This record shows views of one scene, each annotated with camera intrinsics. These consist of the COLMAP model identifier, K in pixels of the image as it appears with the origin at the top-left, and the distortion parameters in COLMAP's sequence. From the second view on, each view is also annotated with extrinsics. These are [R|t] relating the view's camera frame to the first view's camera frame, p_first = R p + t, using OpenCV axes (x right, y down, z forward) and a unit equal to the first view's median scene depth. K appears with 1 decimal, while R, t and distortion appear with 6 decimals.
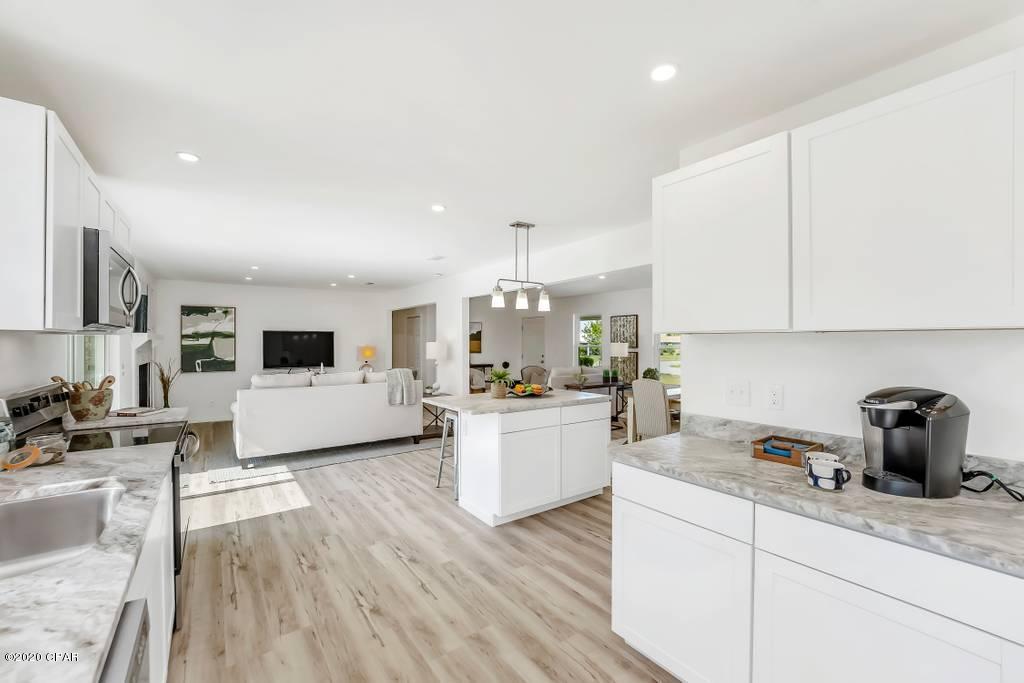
lens RADIAL K [[419.6, 0, 512.0], [0, 419.6, 341.5], [0, 0, 1]] dist [-0.024501, 0.005518]
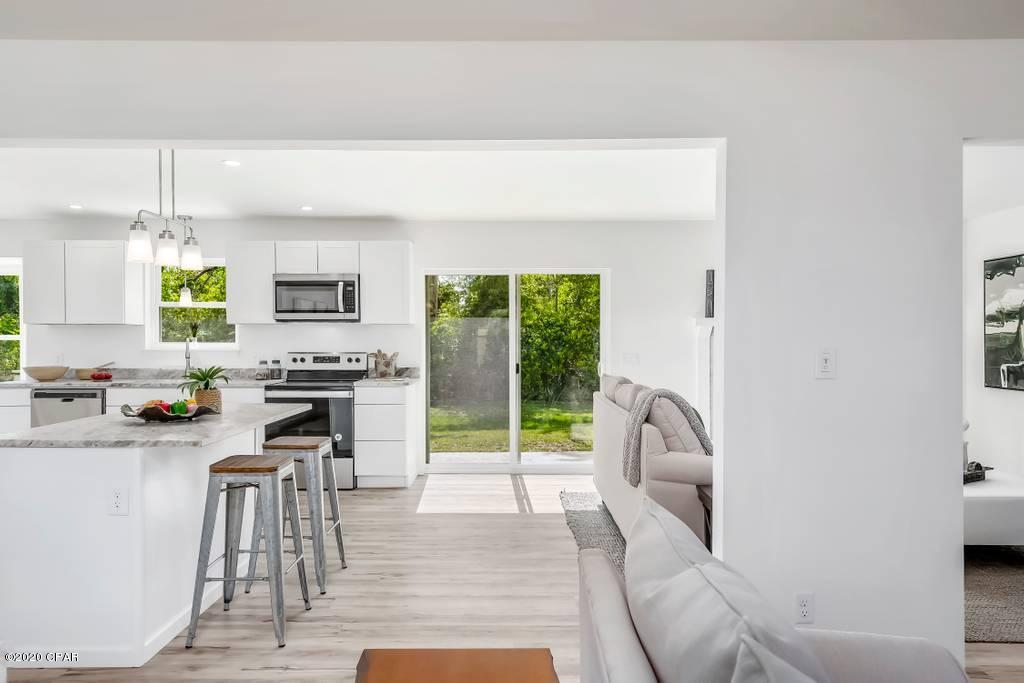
lens RADIAL K [[676.0, 0, 516.5], [0, 676.0, 344.9], [0, 0, 1]] dist [0.005322, 0.001730]
pose [[-0.585138, 0.008687, -0.810887, 0.258189], [0.000211, 0.999944, 0.010560, 0.011918], [0.810934, 0.006008, -0.585107, 0.994306]]
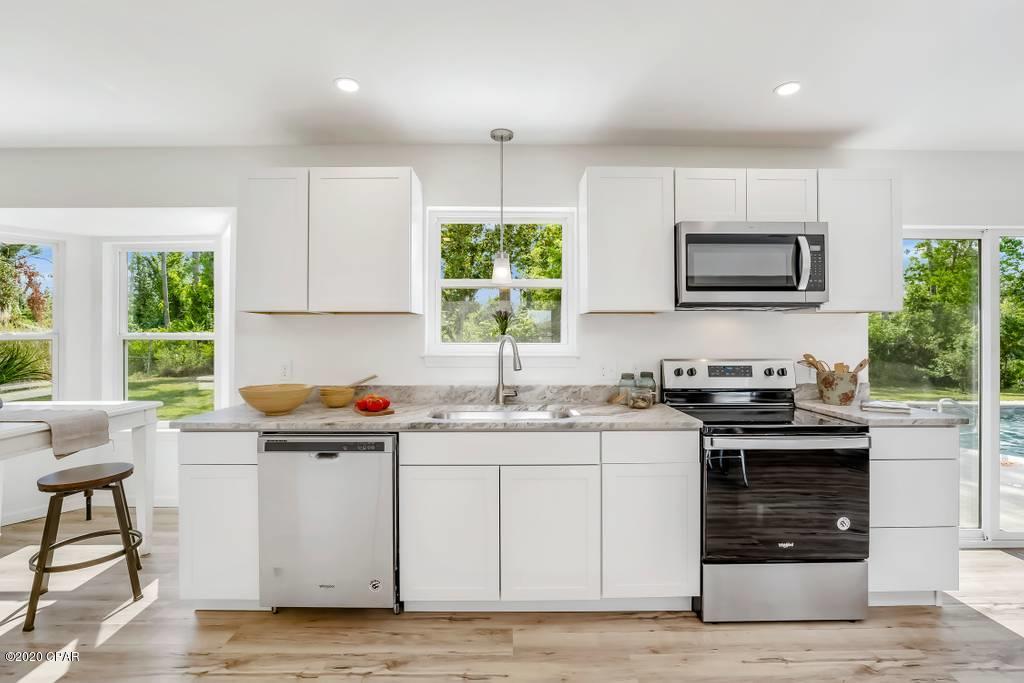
lens RADIAL K [[456.0, 0, 515.9], [0, 456.0, 332.7], [0, 0, 1]] dist [-0.017551, 0.000122]
pose [[-0.577415, -0.005846, -0.816430, 0.078751], [0.000389, 0.999972, -0.007435, 0.012458], [0.816451, -0.004611, -0.577397, 0.344311]]
